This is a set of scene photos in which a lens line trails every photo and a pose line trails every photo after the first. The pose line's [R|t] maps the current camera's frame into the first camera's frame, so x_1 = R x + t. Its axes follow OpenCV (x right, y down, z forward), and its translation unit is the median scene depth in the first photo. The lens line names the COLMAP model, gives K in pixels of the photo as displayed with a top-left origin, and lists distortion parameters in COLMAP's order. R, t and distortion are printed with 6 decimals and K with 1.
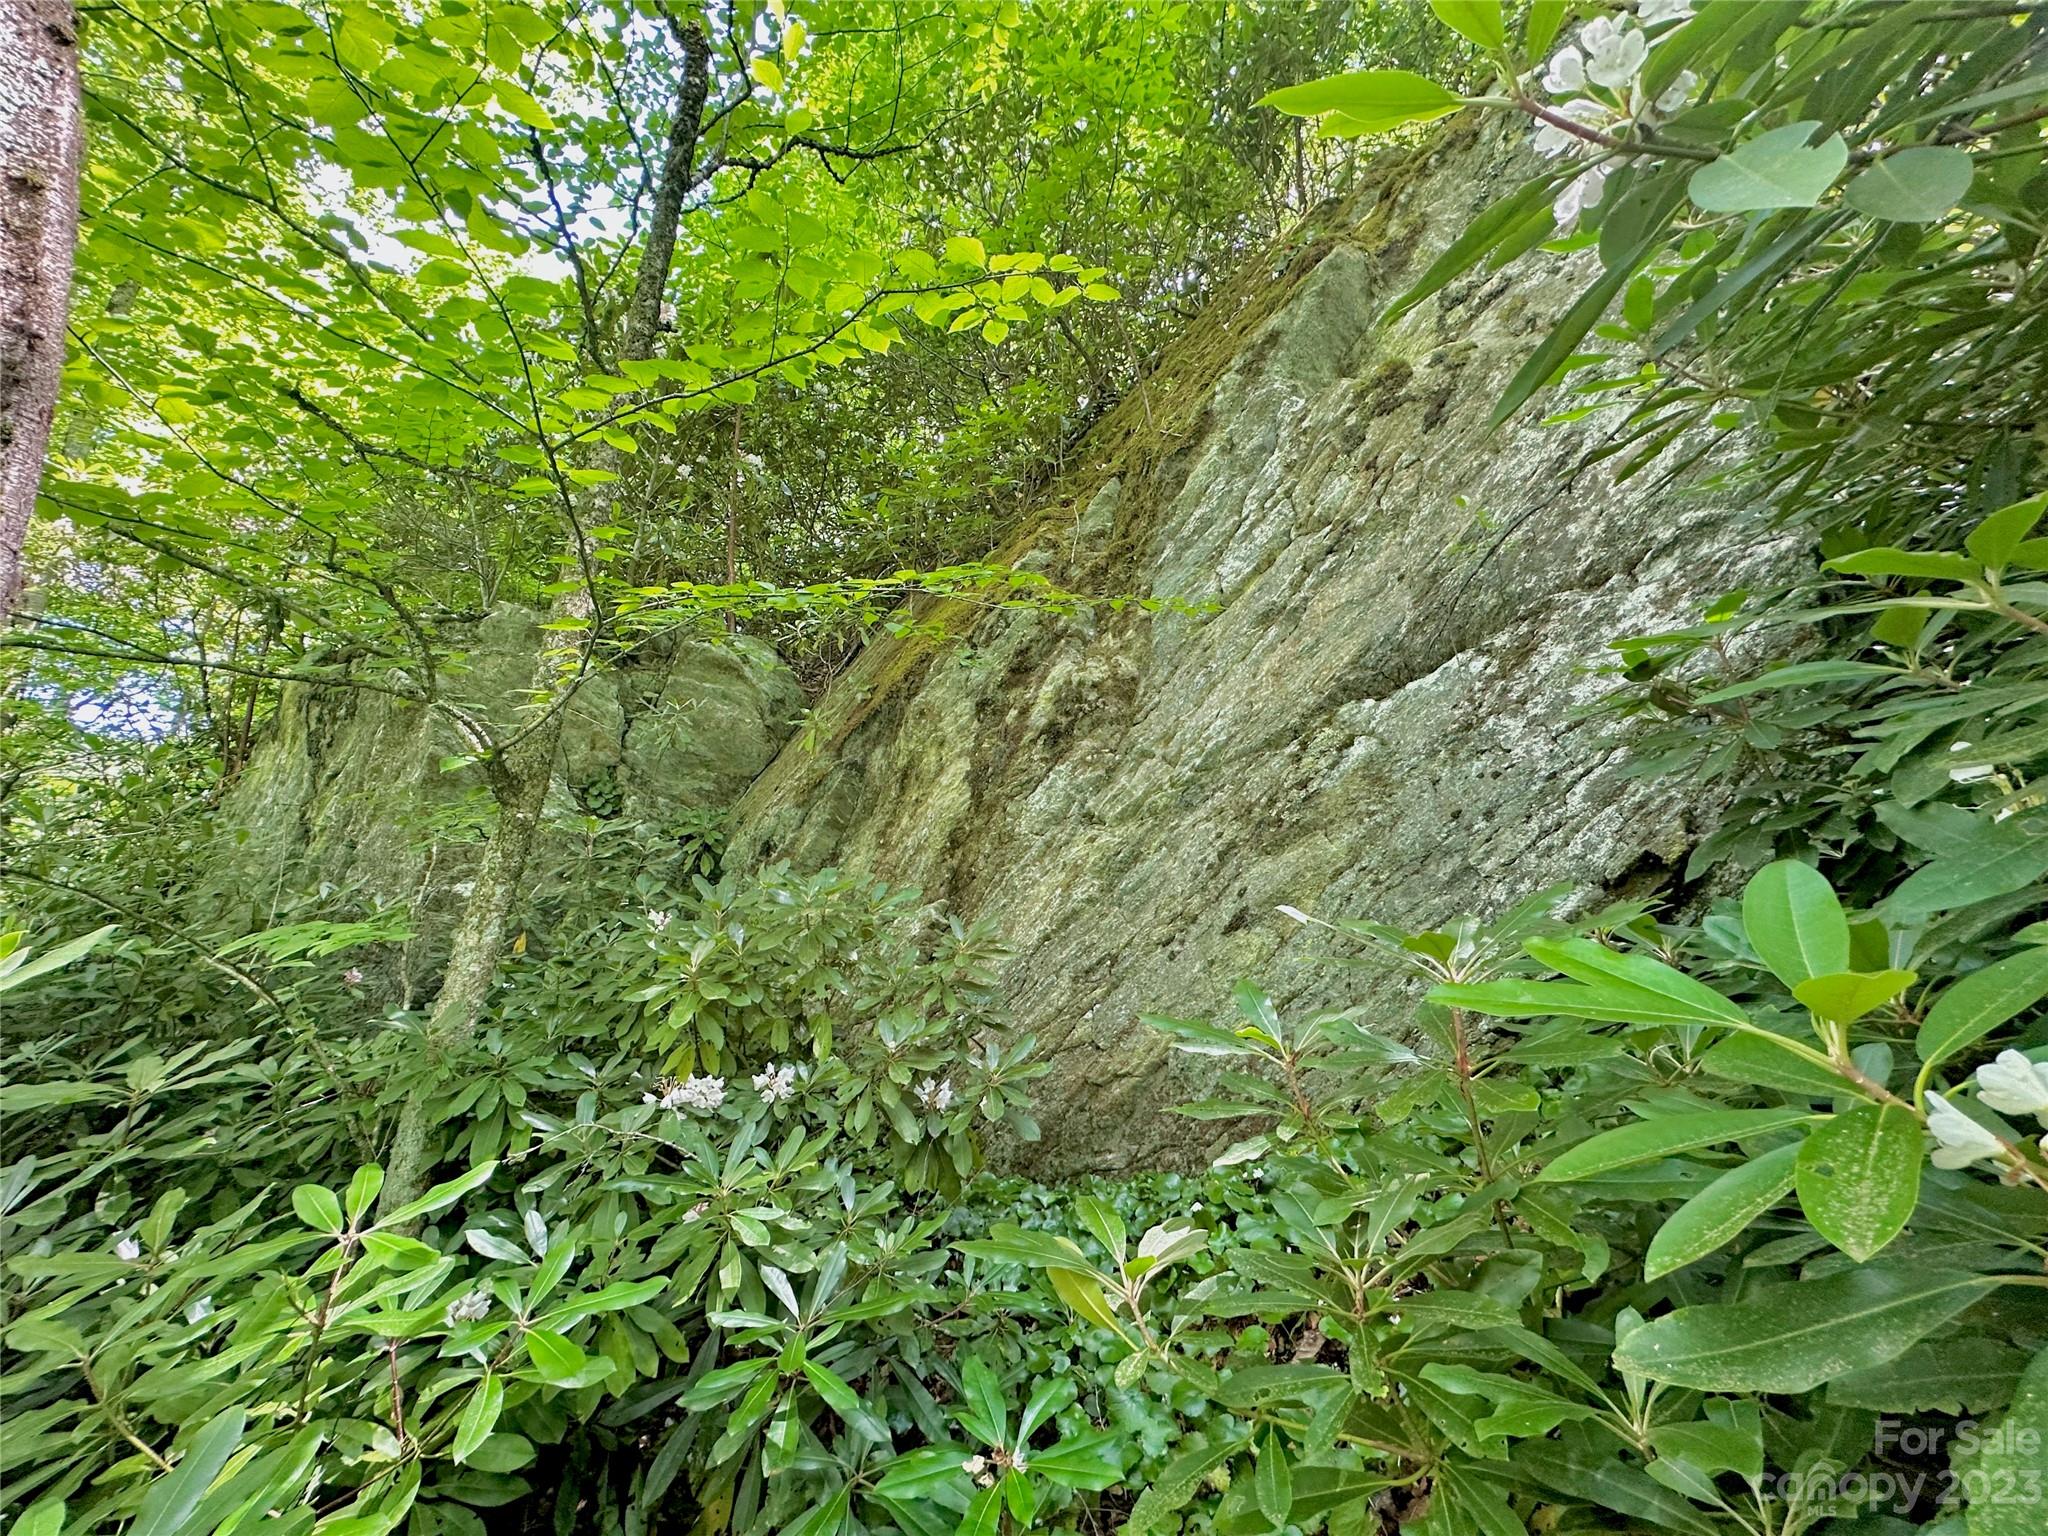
lens RADIAL K [[821.2, 0, 1022.5], [0, 821.2, 769.2], [0, 0, 1]] dist [-0.001335, 0.000121]
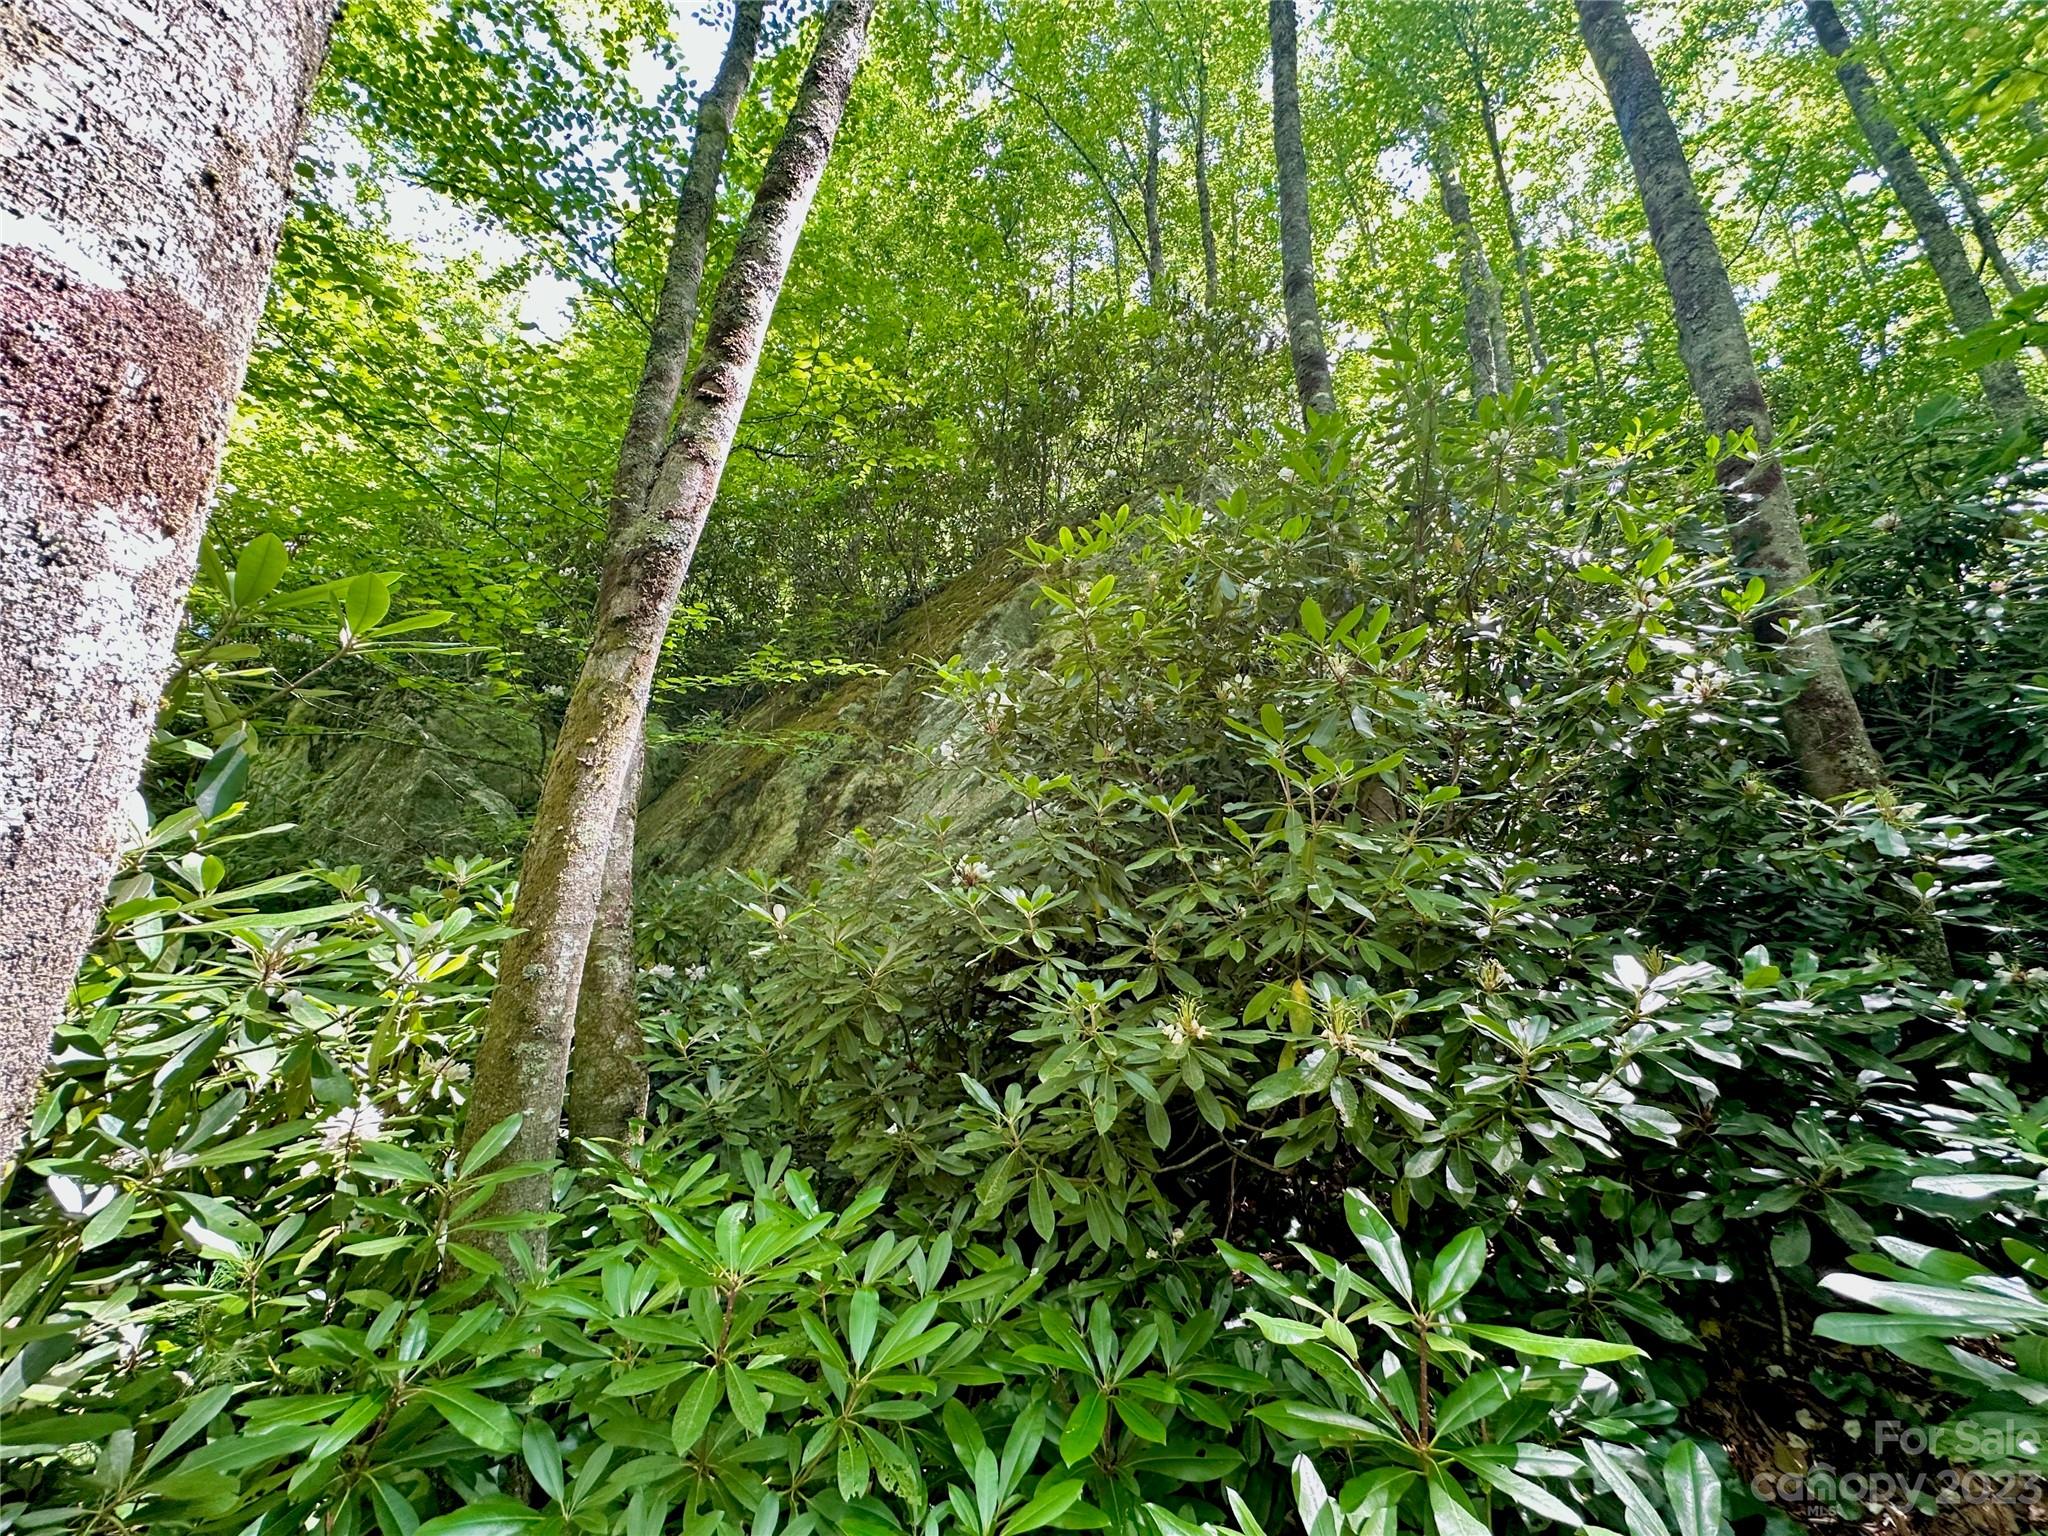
lens RADIAL K [[821.2, 0, 1027.1], [0, 821.2, 763.8], [0, 0, 1]] dist [-0.001335, 0.000121]
pose [[0.964919, 0.125253, 0.230746, -0.017028], [-0.111393, 0.991150, -0.072197, -0.061038], [-0.237747, 0.043961, 0.970332, -0.798789]]
